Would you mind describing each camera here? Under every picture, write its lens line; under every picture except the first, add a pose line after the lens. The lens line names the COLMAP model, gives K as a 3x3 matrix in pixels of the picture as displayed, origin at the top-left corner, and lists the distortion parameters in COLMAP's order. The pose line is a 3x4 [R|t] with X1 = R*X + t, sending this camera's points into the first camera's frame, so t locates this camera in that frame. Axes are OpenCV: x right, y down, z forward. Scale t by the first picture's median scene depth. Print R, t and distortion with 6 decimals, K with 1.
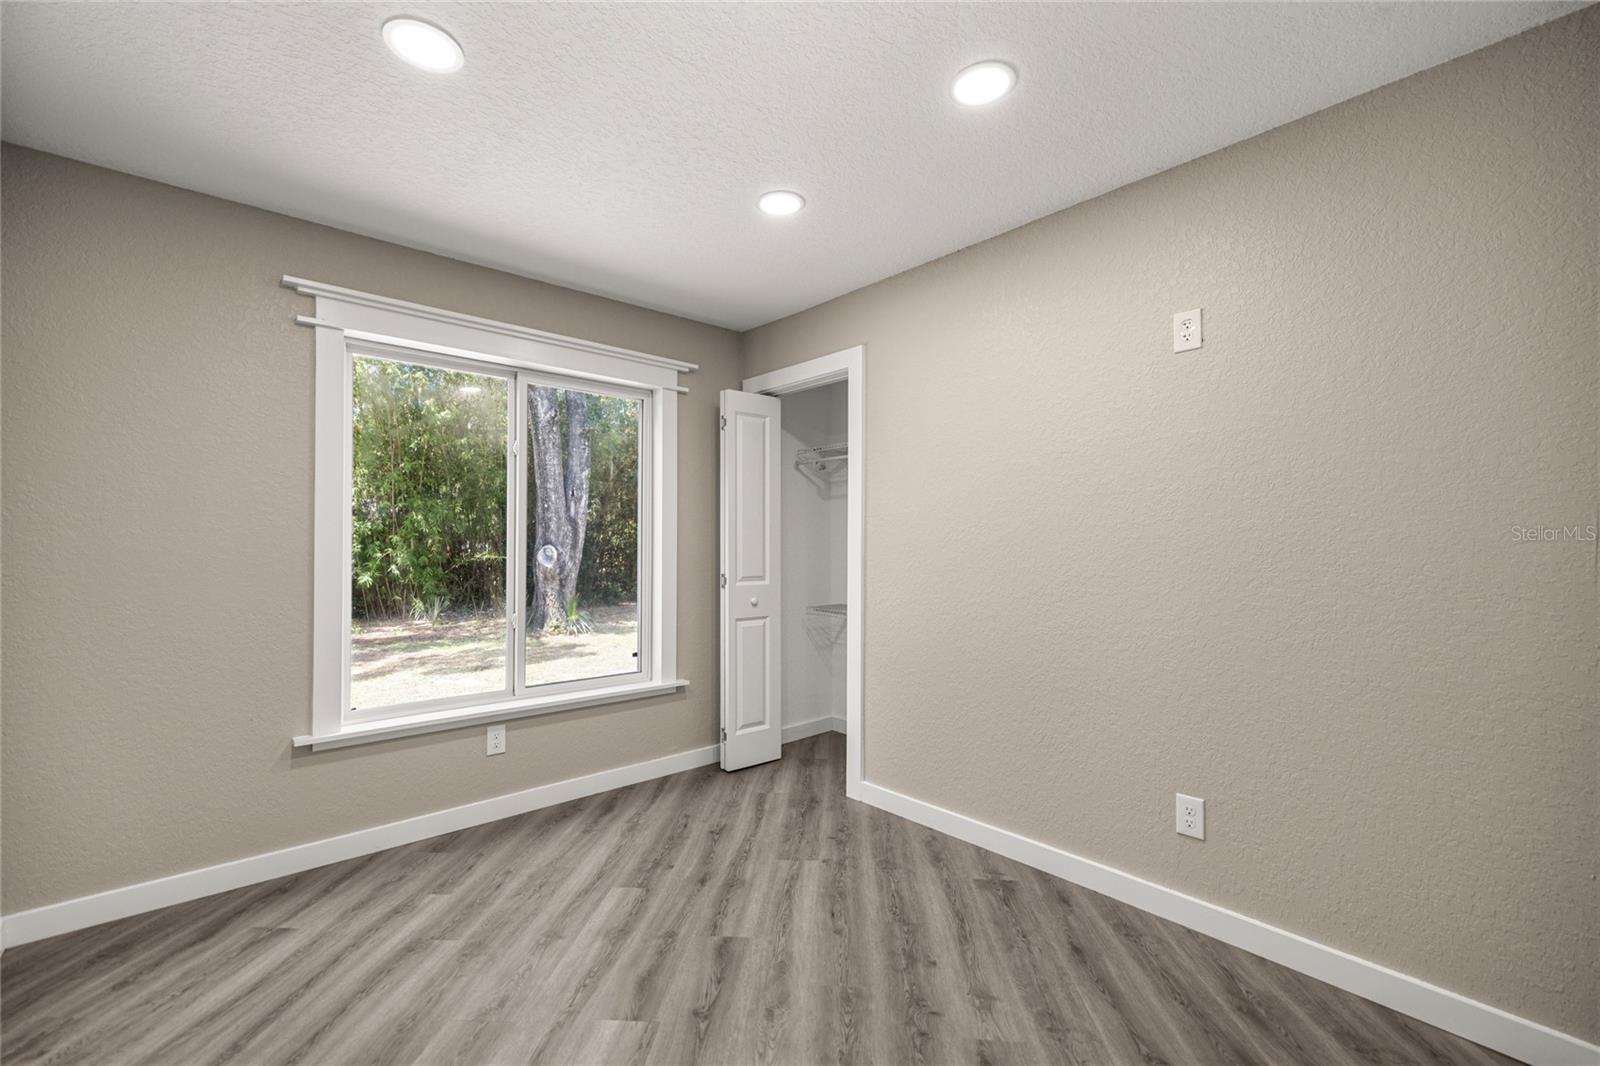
lens RADIAL K [[671.7, 0, 795.0], [0, 671.7, 537.2], [0, 0, 1]] dist [0.001725, 0.000051]
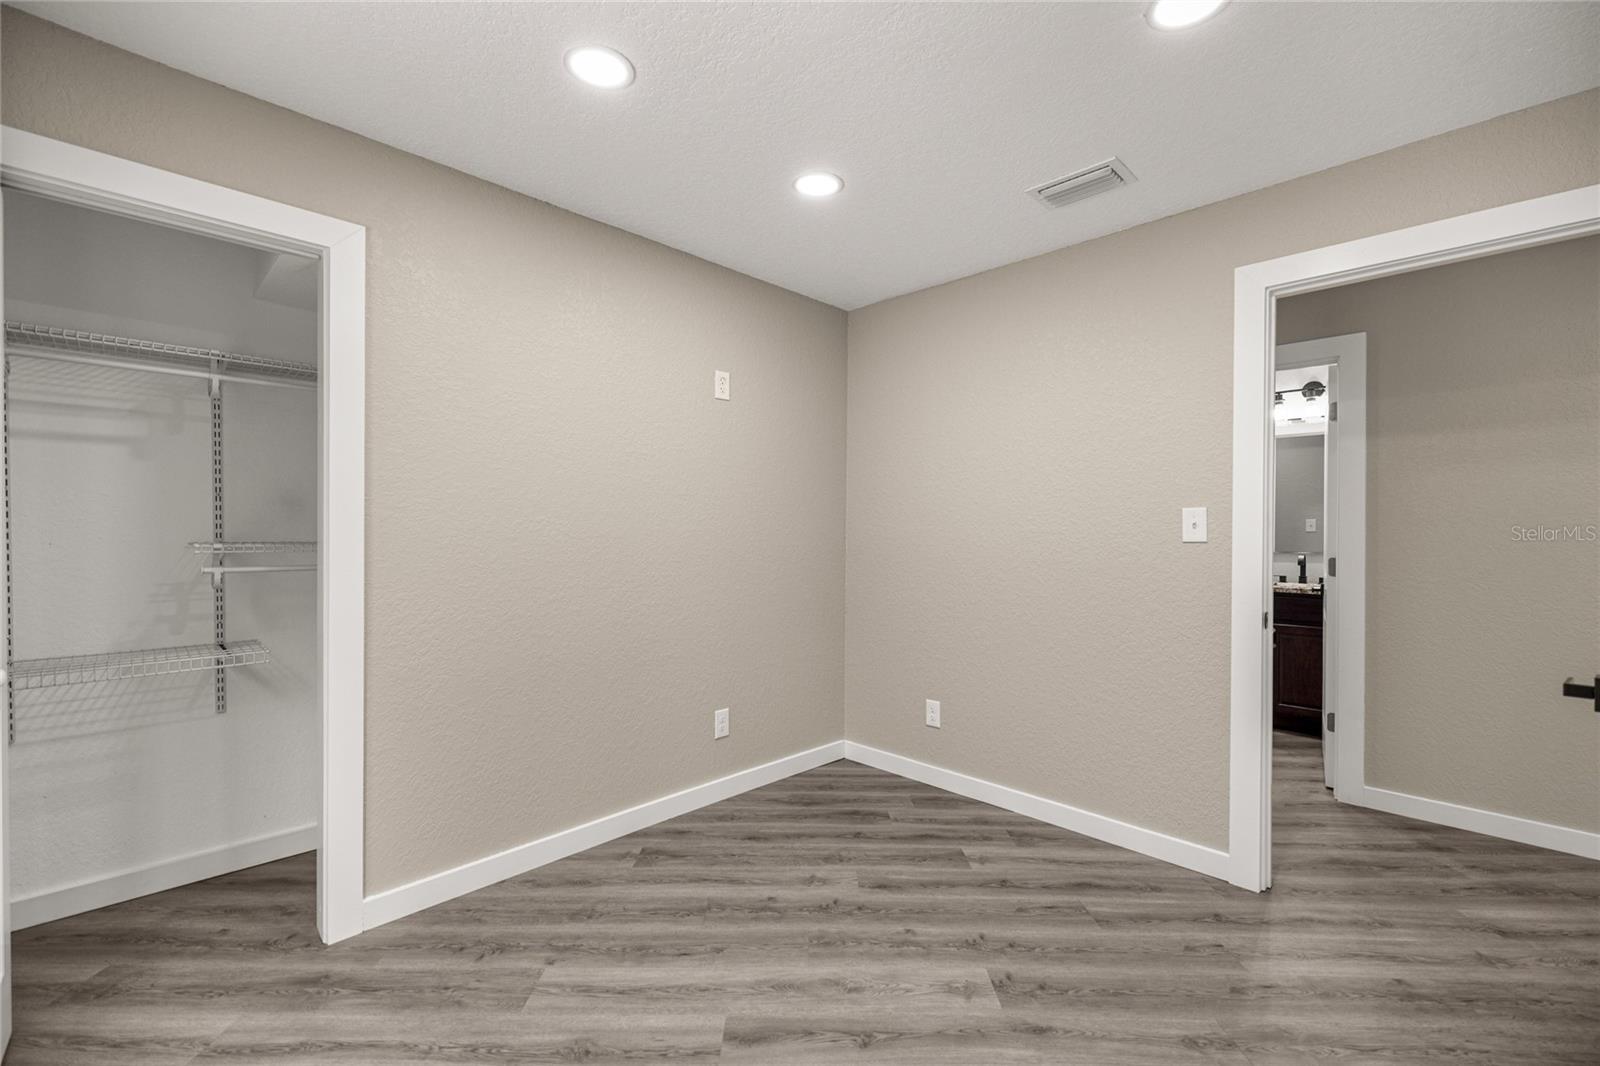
lens RADIAL K [[671.7, 0, 795.0], [0, 671.7, 537.2], [0, 0, 1]] dist [0.001725, 0.000051]
pose [[-0.064109, -0.012751, 0.997861, -0.857282], [-0.015577, 0.999809, 0.011775, -0.004874], [-0.997821, -0.014789, -0.064295, 0.940836]]
